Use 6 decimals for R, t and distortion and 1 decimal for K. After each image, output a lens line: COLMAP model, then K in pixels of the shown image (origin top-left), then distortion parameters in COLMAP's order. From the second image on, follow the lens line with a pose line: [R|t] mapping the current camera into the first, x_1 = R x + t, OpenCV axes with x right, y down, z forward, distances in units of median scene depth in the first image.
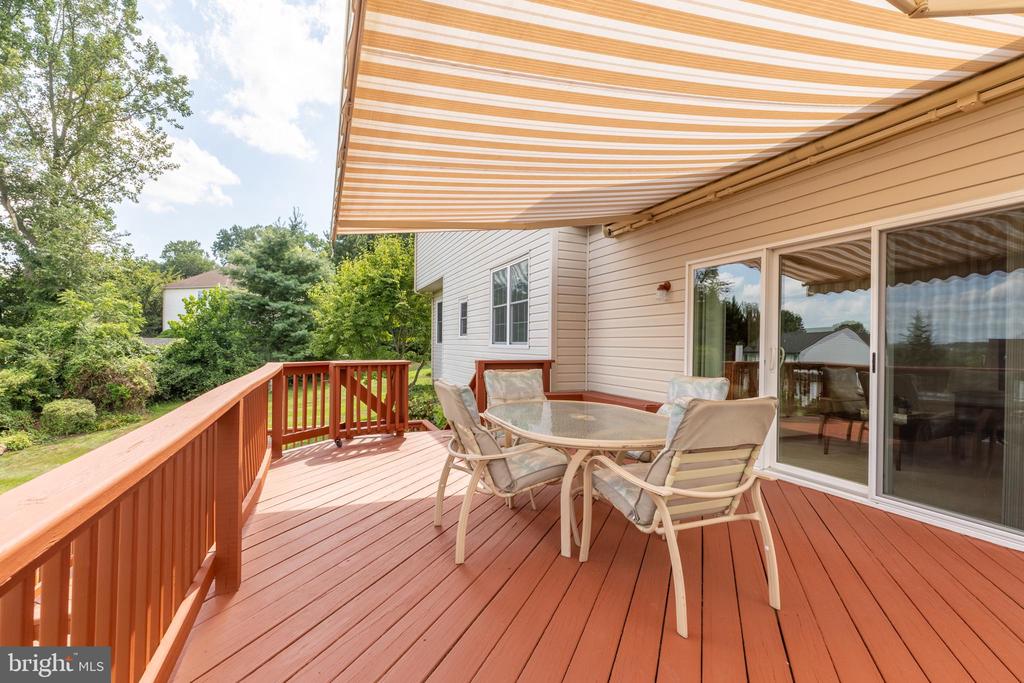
lens RADIAL K [[457.7, 0, 515.5], [0, 457.7, 341.9], [0, 0, 1]] dist [0.001773, -0.000912]
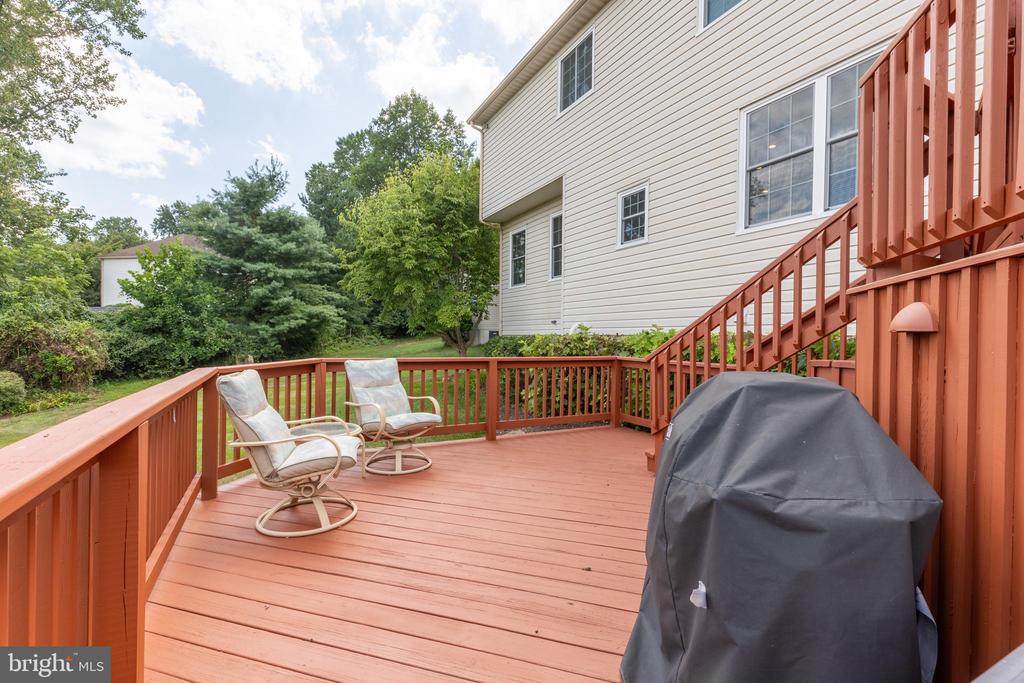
lens RADIAL K [[457.7, 0, 515.5], [0, 457.7, 341.9], [0, 0, 1]] dist [0.001773, -0.000912]
pose [[0.995762, 0.000998, 0.091967, -0.120751], [-0.002364, 0.999888, 0.014751, 0.043651], [-0.091942, -0.014906, 0.995653, 0.115984]]
